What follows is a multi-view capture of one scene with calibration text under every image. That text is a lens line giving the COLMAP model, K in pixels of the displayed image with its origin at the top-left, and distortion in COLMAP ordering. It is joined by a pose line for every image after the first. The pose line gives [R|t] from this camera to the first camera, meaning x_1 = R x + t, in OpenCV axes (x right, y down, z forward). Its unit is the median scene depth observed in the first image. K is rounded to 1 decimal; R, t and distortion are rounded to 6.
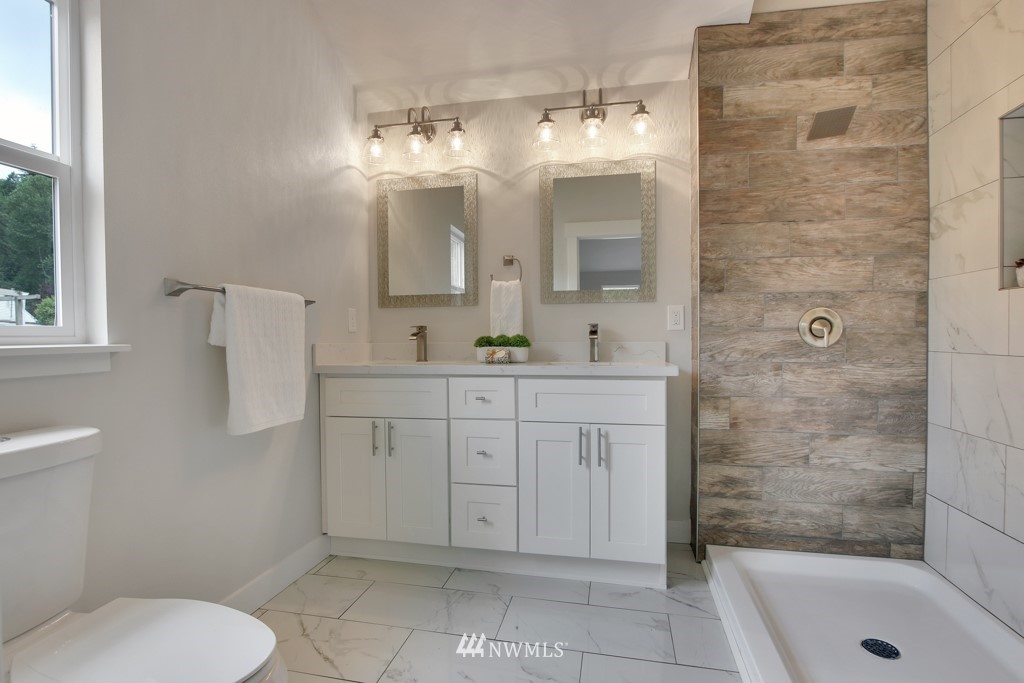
lens RADIAL K [[504.6, 0, 508.1], [0, 504.6, 345.6], [0, 0, 1]] dist [-0.028634, 0.000763]
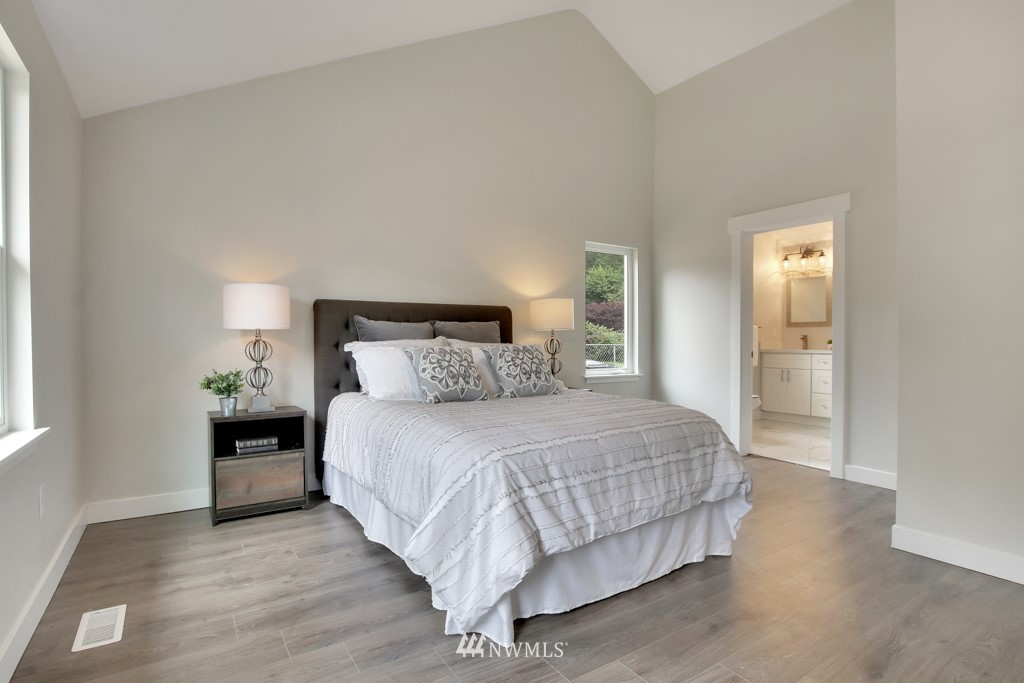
lens RADIAL K [[504.6, 0, 508.1], [0, 504.6, 345.6], [0, 0, 1]] dist [-0.028634, 0.000763]
pose [[0.710336, 0.017363, -0.703649, 0.511080], [-0.024319, 0.999704, 0.000118, 0.046358], [0.703443, 0.017028, 0.710548, -1.730742]]
